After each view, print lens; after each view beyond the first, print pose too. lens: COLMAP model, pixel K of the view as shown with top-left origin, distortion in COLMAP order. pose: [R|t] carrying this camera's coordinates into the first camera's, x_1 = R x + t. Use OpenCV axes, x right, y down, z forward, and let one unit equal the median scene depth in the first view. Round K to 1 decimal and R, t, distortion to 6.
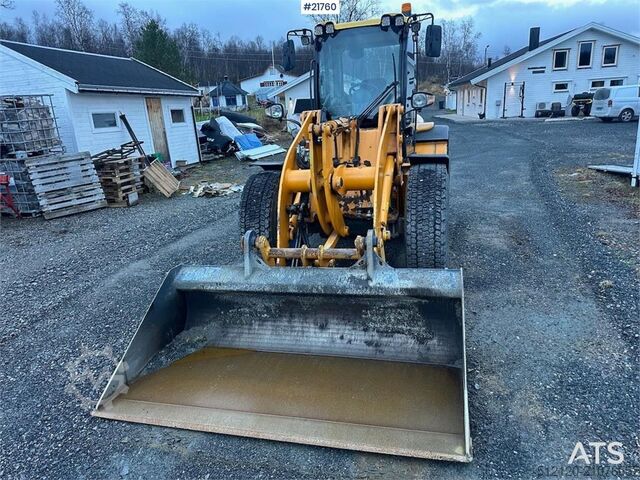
lens RADIAL K [[456.7, 0, 320.7], [0, 456.7, 242.0], [0, 0, 1]] dist [0.005331, -0.010520]
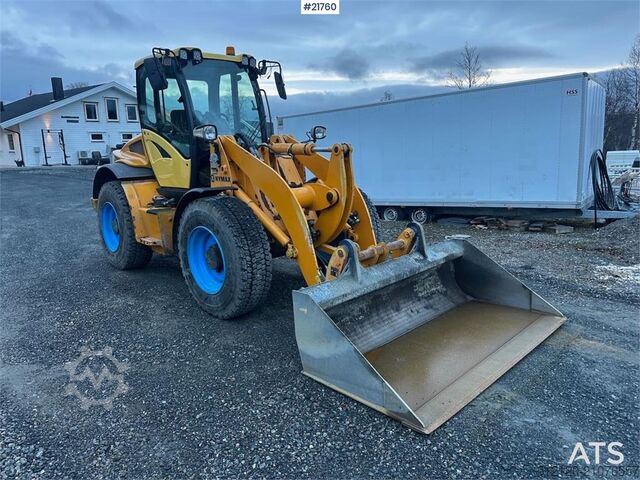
lens RADIAL K [[456.7, 0, 320.0], [0, 456.7, 238.1], [0, 0, 1]] dist [0.005331, -0.010520]
pose [[0.510093, -0.125791, 0.850871, -0.138599], [0.225286, 0.974251, 0.008974, -0.006462], [-0.830091, 0.187112, 0.525298, 0.064622]]
